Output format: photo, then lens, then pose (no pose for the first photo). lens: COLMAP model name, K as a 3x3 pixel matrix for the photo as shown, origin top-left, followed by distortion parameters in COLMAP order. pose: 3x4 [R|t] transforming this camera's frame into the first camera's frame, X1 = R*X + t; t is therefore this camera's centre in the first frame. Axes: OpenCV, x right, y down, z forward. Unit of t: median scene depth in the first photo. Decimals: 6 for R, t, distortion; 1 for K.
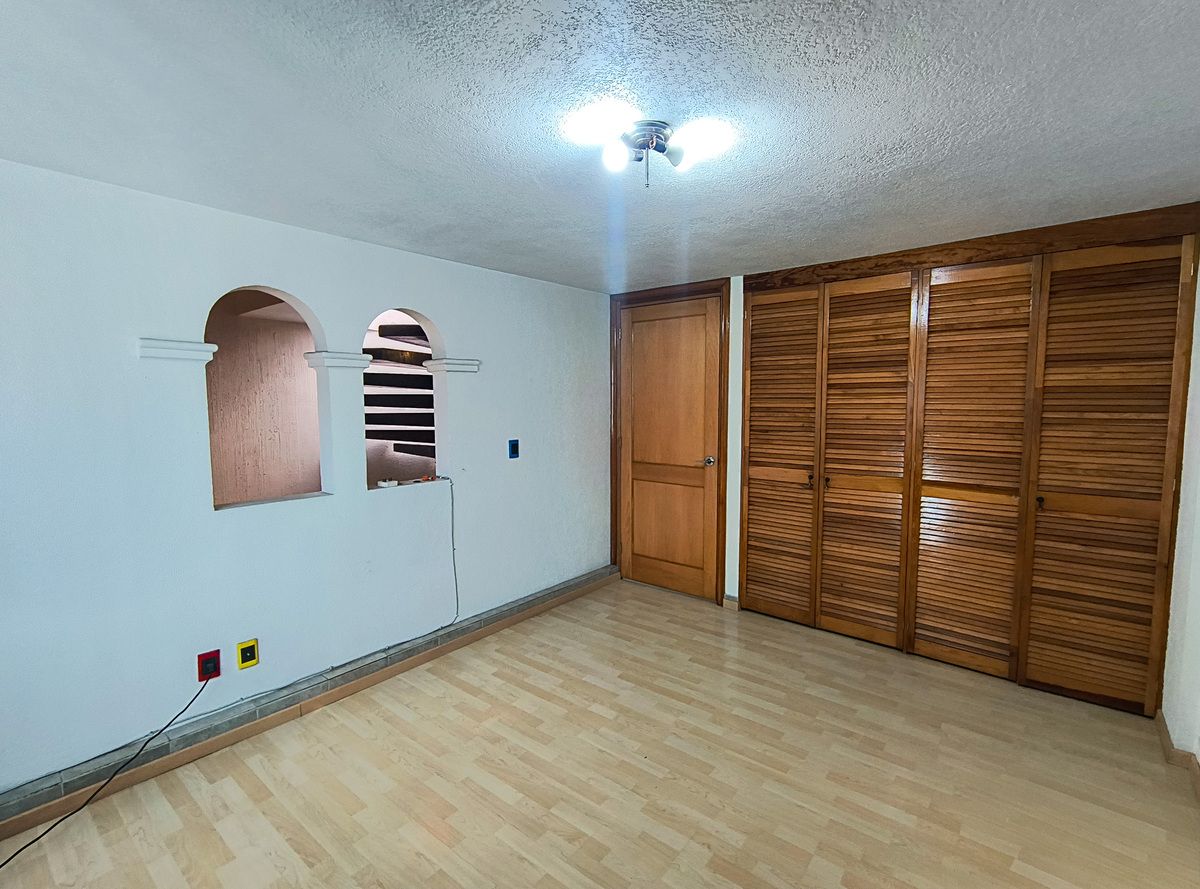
lens RADIAL K [[546.4, 0, 604.7], [0, 546.4, 443.3], [0, 0, 1]] dist [-0.002495, -0.001040]
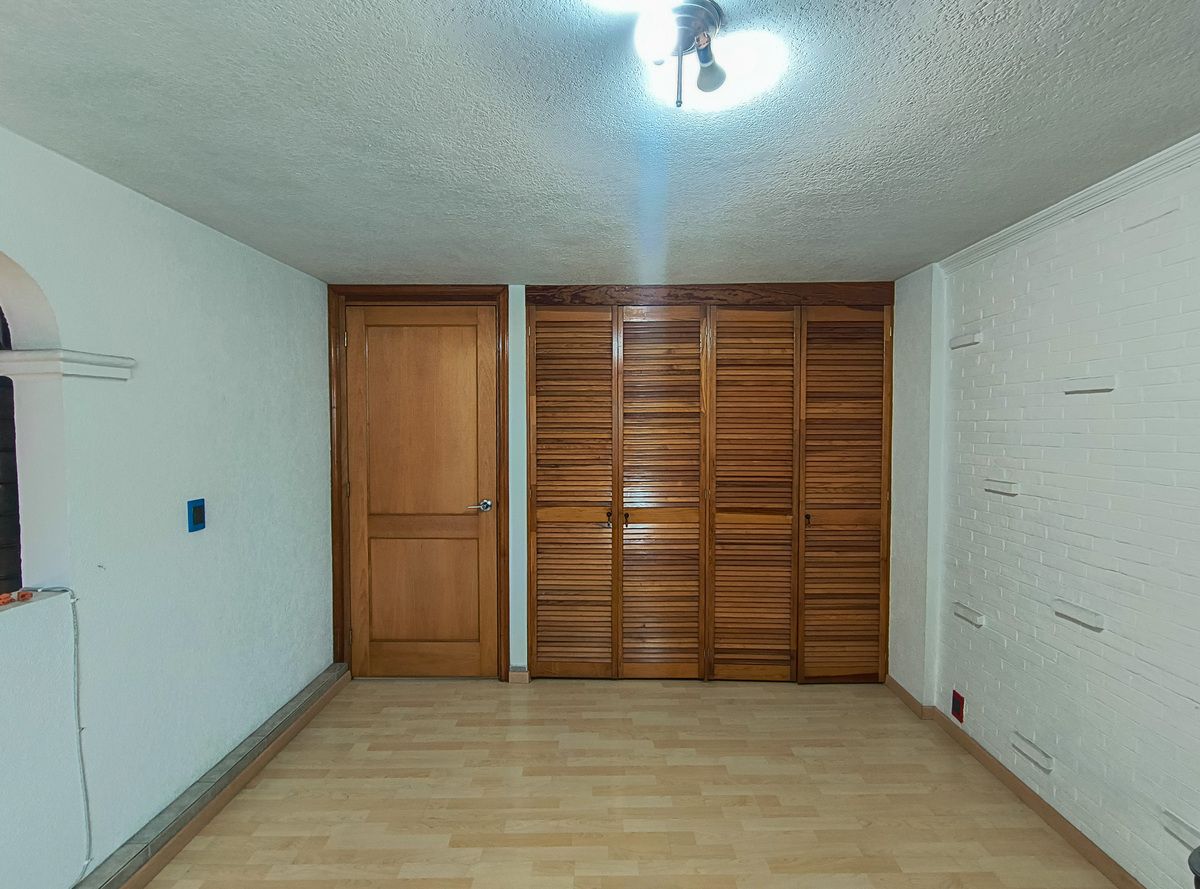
lens RADIAL K [[546.4, 0, 604.7], [0, 546.4, 443.3], [0, 0, 1]] dist [-0.002495, -0.001040]
pose [[0.780173, -0.017832, 0.625309, -0.199564], [0.049142, 0.998252, -0.032846, -0.027076], [-0.623630, 0.056355, 0.779685, 0.284245]]
